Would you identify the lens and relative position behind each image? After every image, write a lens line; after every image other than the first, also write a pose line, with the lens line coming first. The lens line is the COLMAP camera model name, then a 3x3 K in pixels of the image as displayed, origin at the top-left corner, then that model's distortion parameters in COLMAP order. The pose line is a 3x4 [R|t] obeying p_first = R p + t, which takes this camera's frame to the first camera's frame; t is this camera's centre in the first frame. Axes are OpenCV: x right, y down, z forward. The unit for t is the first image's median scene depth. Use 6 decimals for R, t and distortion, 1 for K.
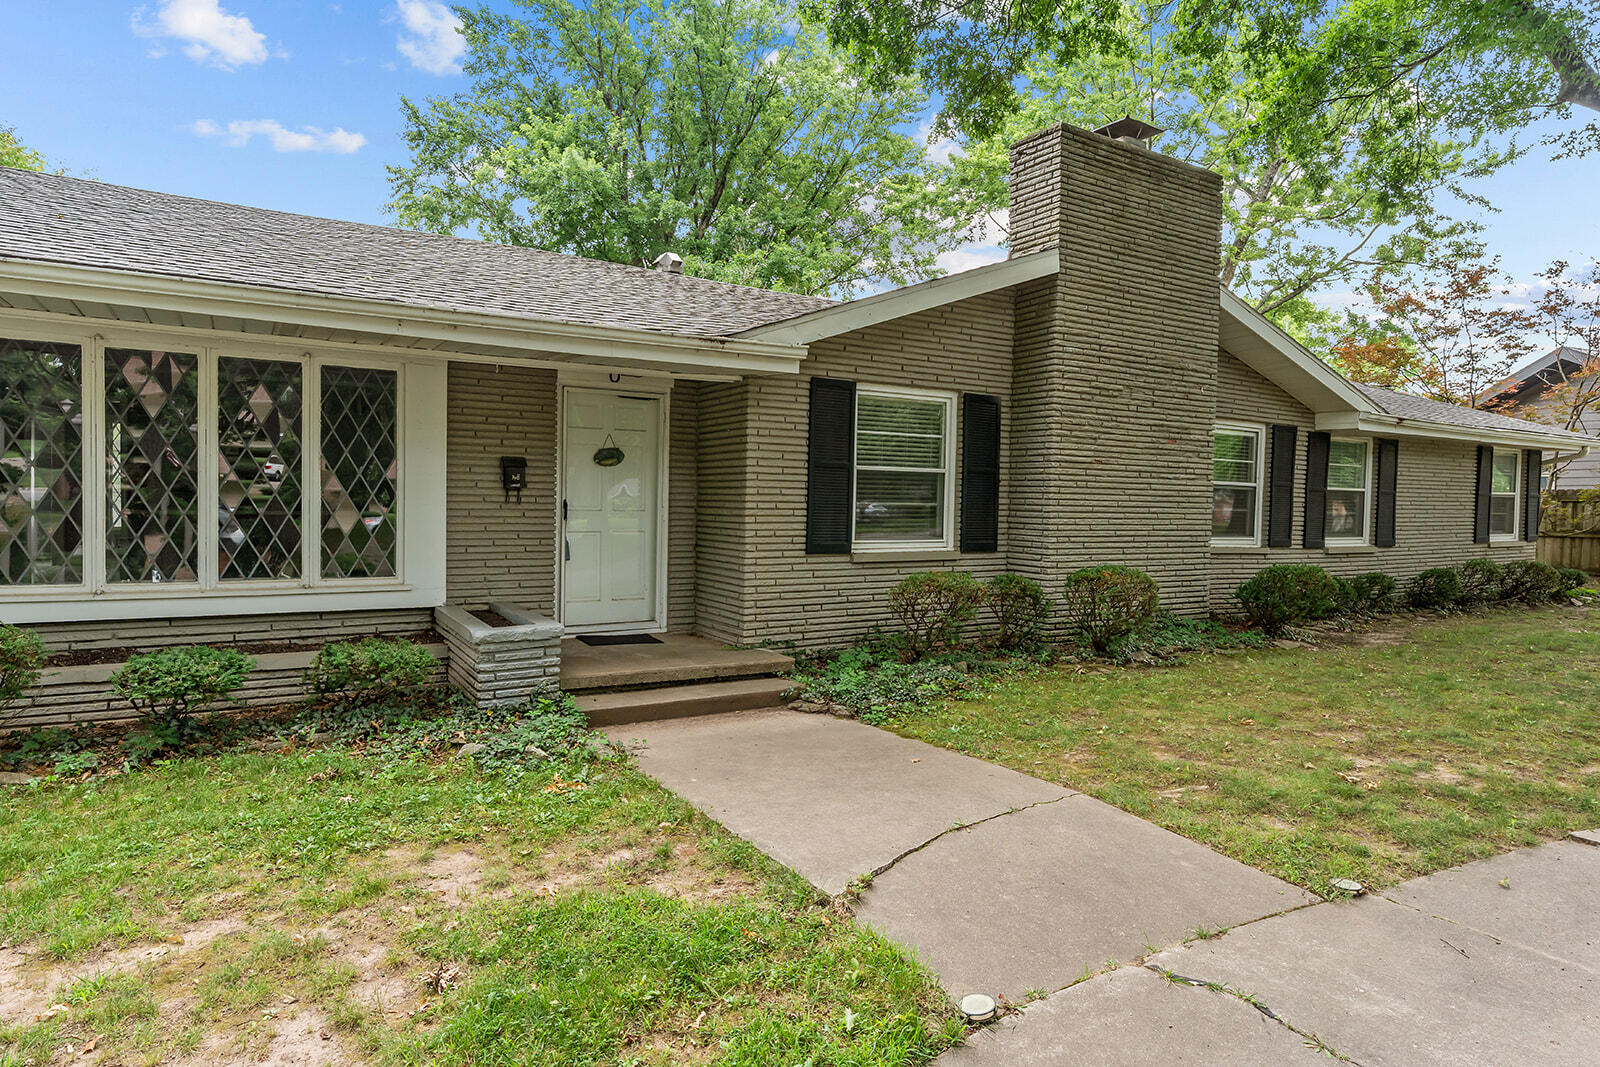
lens RADIAL K [[955.5, 0, 800.0], [0, 955.5, 533.5], [0, 0, 1]] dist [-0.000032, -0.000184]
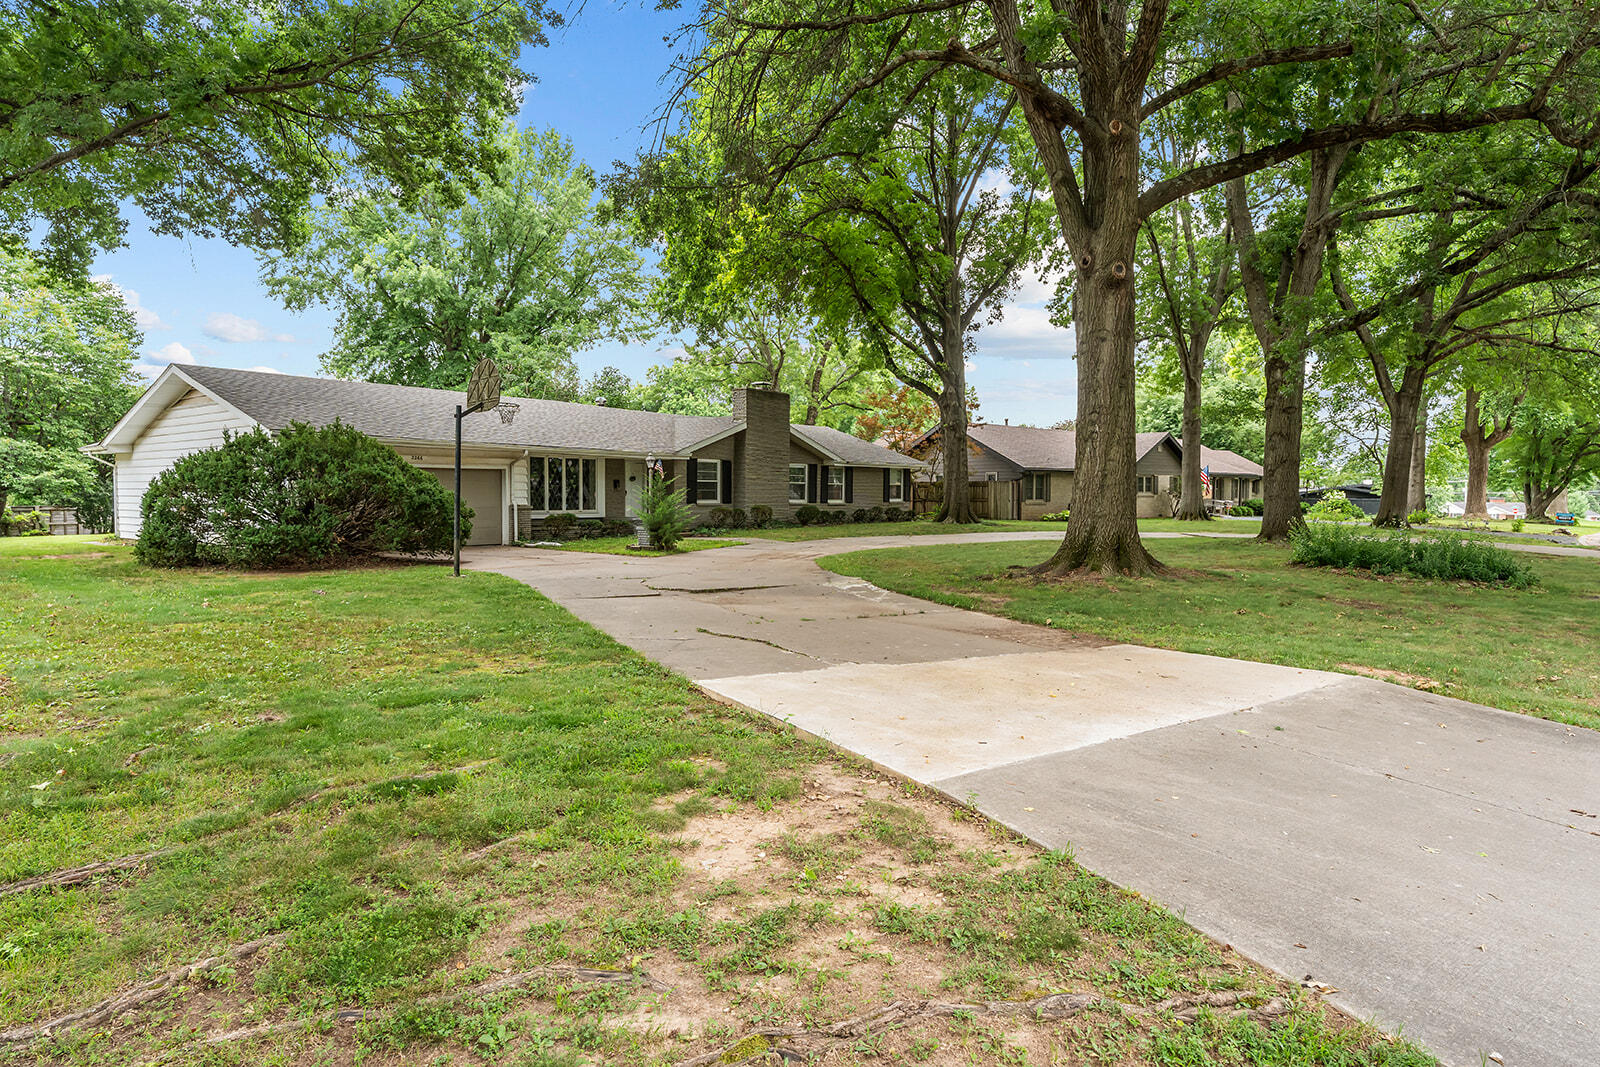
lens RADIAL K [[955.5, 0, 800.0], [0, 955.5, 533.5], [0, 0, 1]] dist [-0.000032, -0.000184]
pose [[0.940582, -0.027595, 0.338443, -0.797962], [0.023610, 0.999595, 0.015887, 0.083883], [-0.338744, -0.006953, 0.940853, -2.559868]]
